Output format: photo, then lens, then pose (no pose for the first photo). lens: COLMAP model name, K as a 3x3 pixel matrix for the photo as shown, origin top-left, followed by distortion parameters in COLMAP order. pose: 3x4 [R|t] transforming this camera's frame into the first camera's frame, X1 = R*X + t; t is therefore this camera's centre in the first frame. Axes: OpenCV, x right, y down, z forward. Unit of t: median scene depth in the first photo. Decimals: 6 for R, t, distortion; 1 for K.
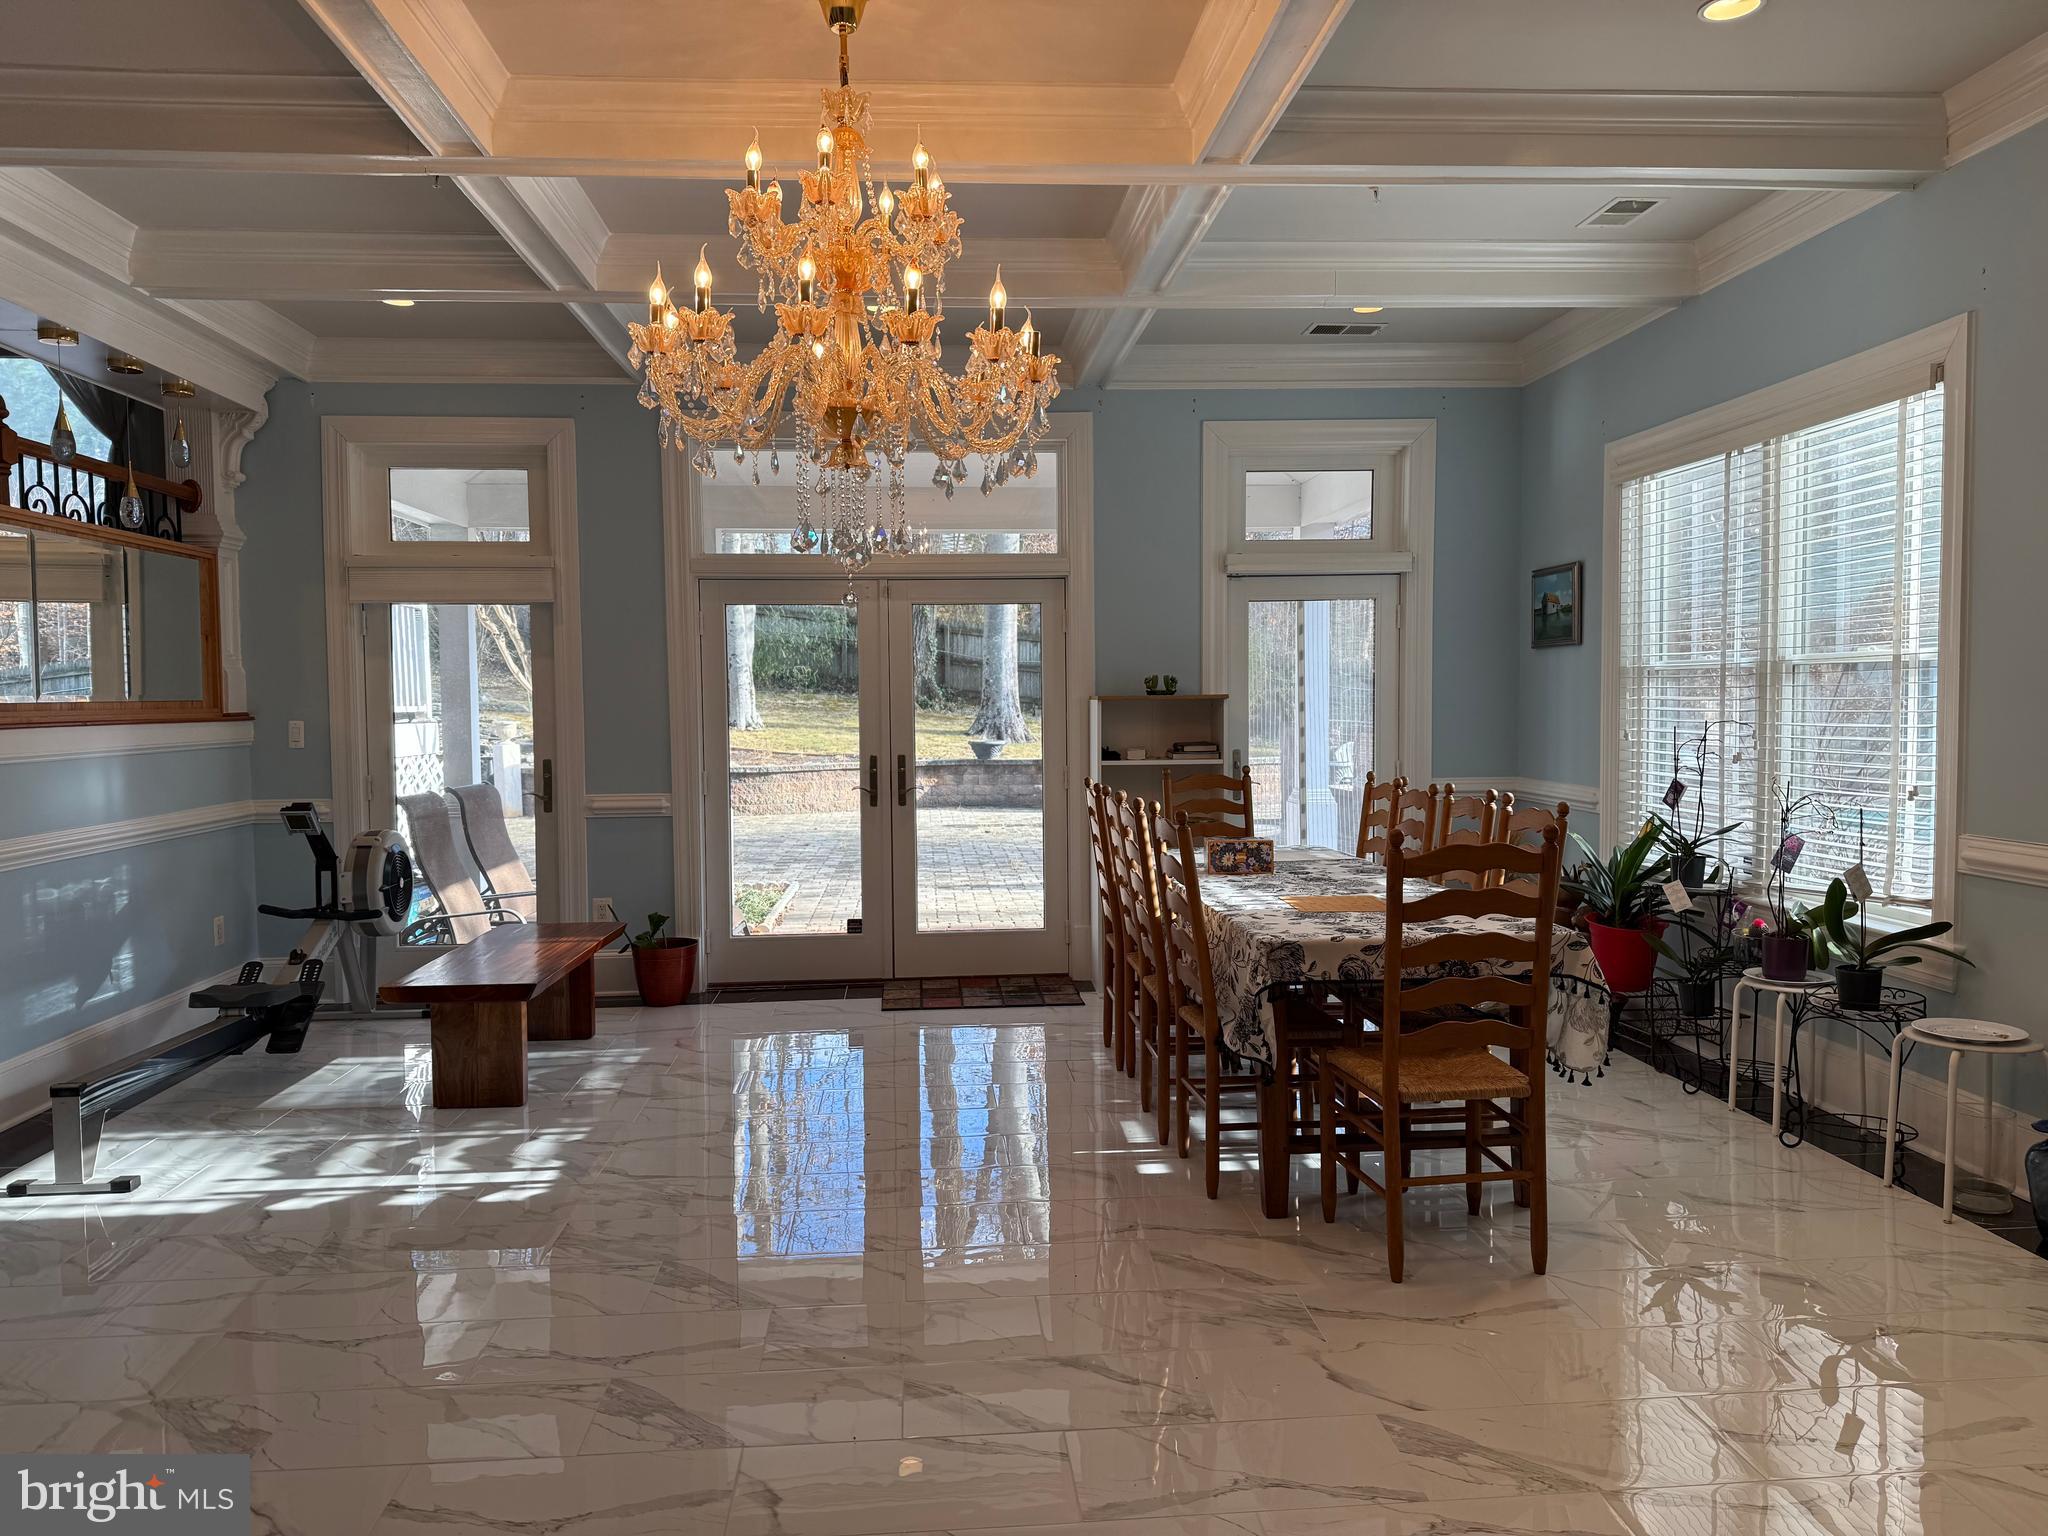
lens RADIAL K [[1440.9, 0, 1020.9], [0, 1440.9, 773.5], [0, 0, 1]] dist [-0.002703, -0.000005]
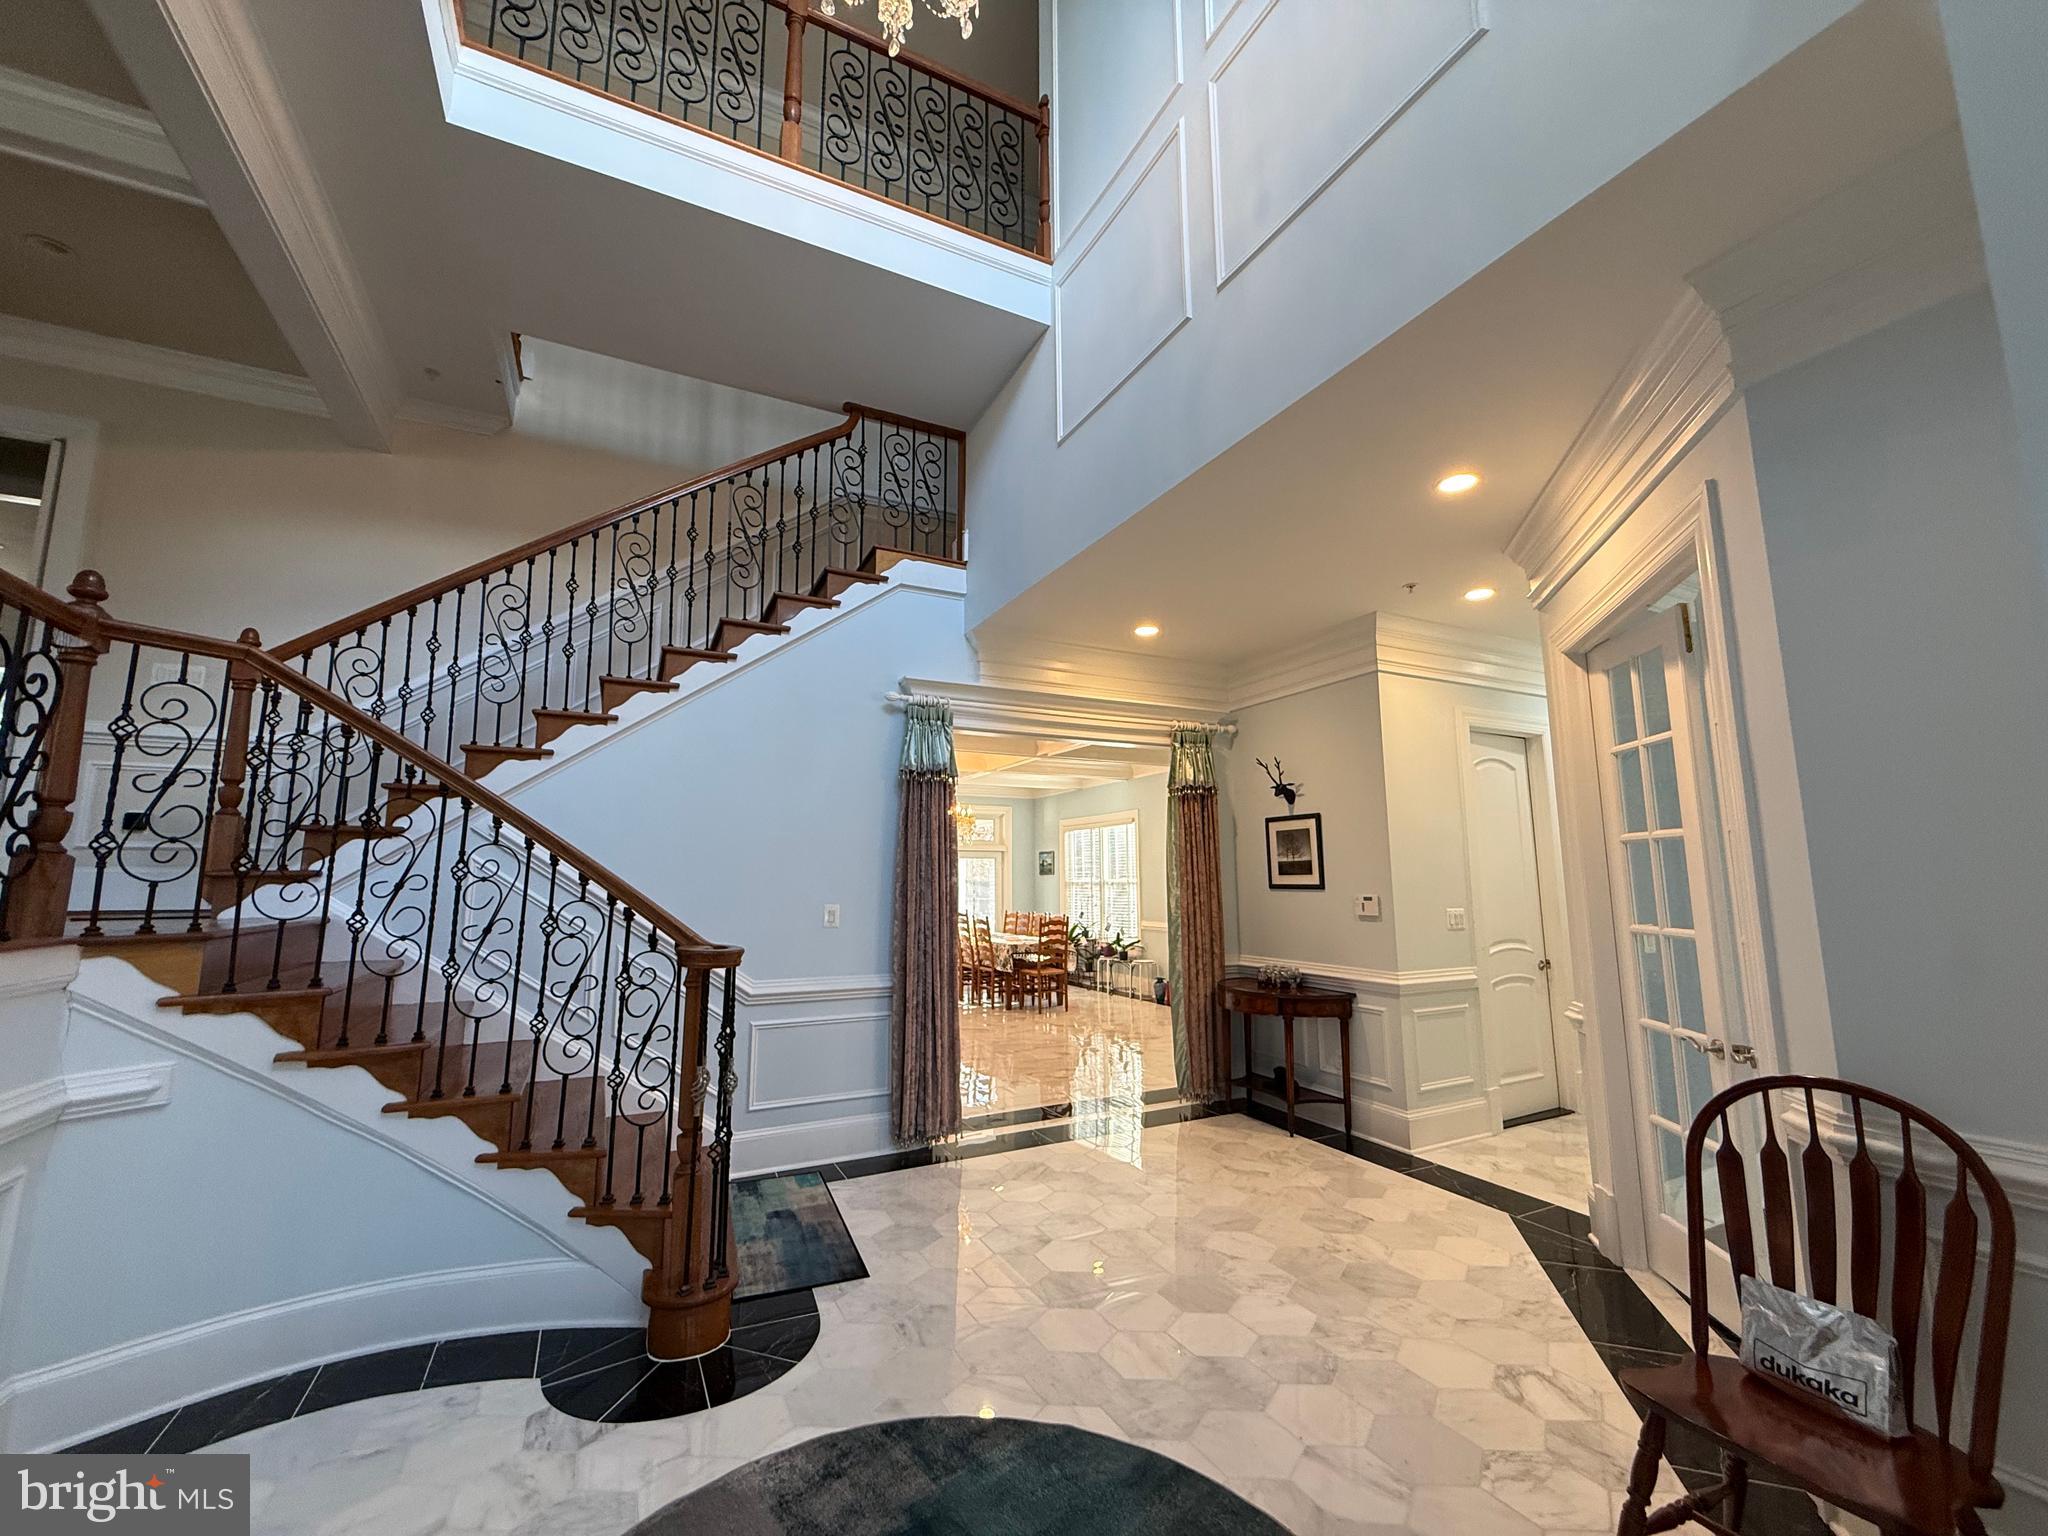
lens RADIAL K [[820.8, 0, 1020.9], [0, 820.8, 764.2], [0, 0, 1]] dist [-0.002492, 0.000333]
pose [[0.924658, 0.057711, 0.376401, -0.640779], [0.015293, 0.982024, -0.188135, 0.032212], [-0.380492, 0.179717, 0.907154, -1.179233]]
